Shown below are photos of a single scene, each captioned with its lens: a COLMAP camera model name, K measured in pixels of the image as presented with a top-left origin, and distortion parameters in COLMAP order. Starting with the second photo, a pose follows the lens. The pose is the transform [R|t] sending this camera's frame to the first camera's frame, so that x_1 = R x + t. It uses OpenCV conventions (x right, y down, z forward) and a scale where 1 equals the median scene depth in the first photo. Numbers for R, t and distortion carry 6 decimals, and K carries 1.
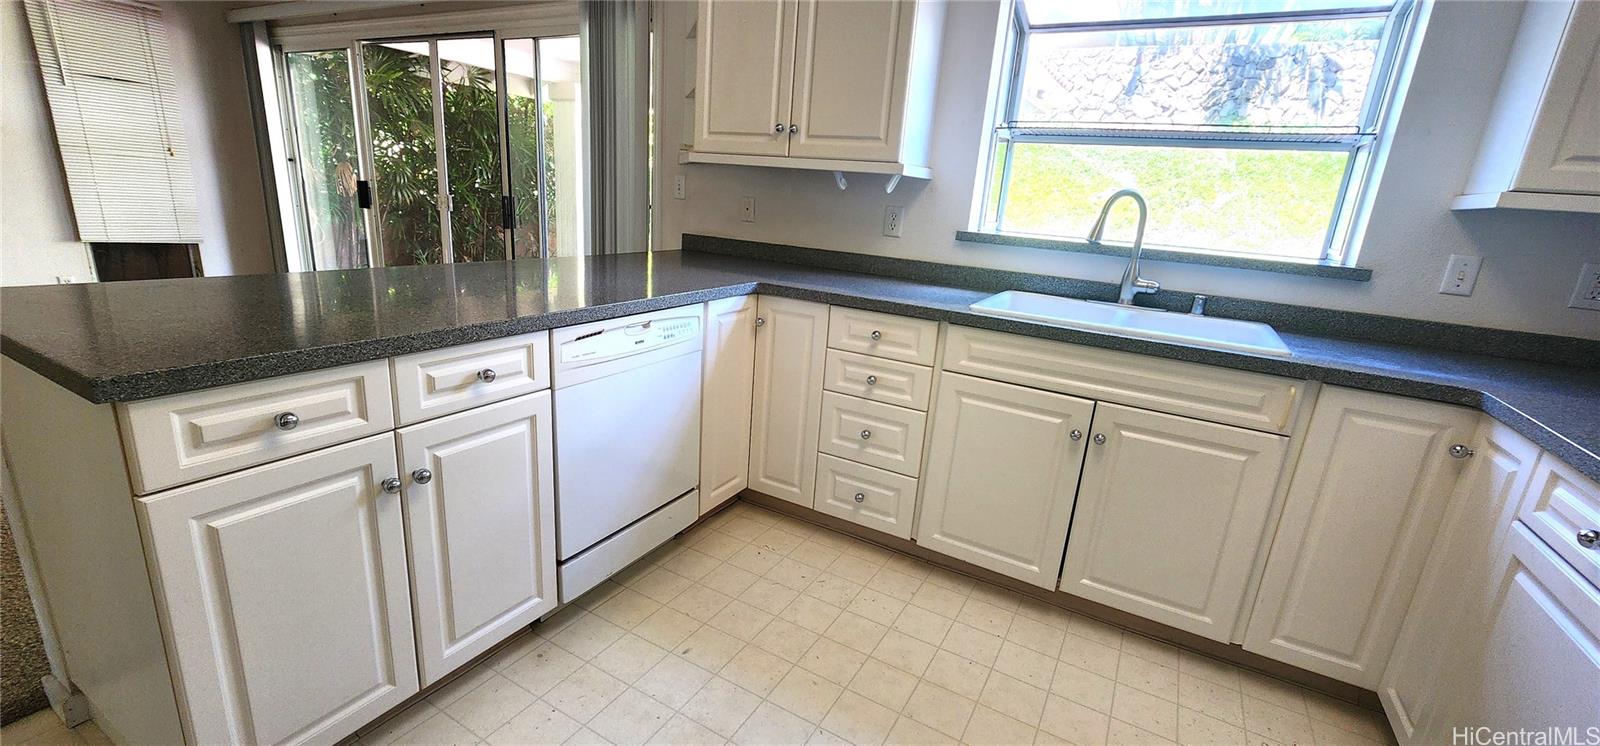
lens RADIAL K [[657.1, 0, 795.7], [0, 657.1, 380.9], [0, 0, 1]] dist [-0.002621, 0.000741]
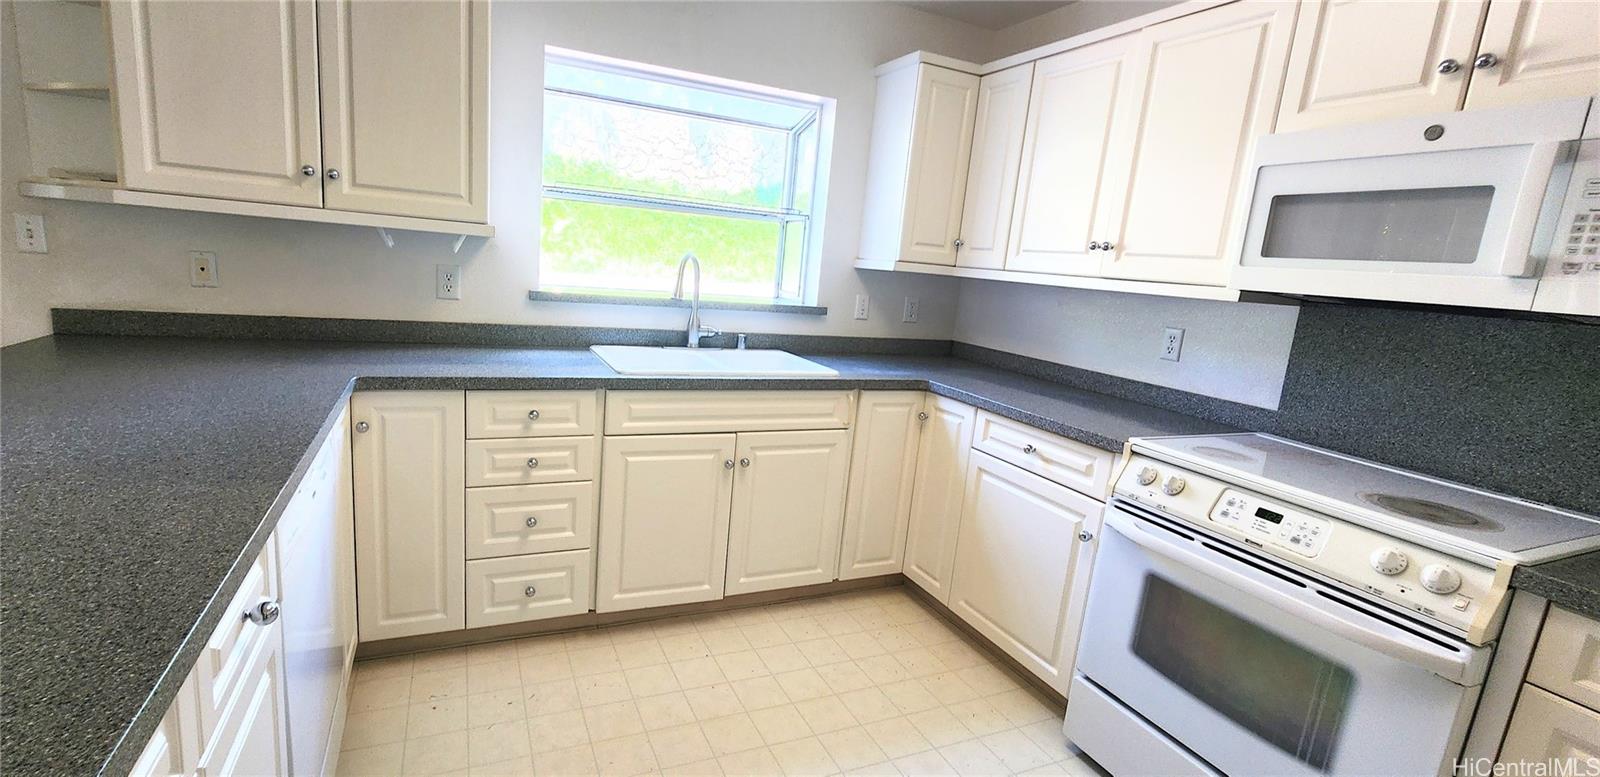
lens RADIAL K [[694.2, 0, 759.6], [0, 694.2, 394.0], [0, 0, 1]] dist [-0.000270, -0.000008]
pose [[0.600312, -0.174767, 0.780437, -0.441043], [0.181669, 0.980121, 0.079743, -0.117077], [-0.778859, 0.093911, 0.620128, 0.138828]]
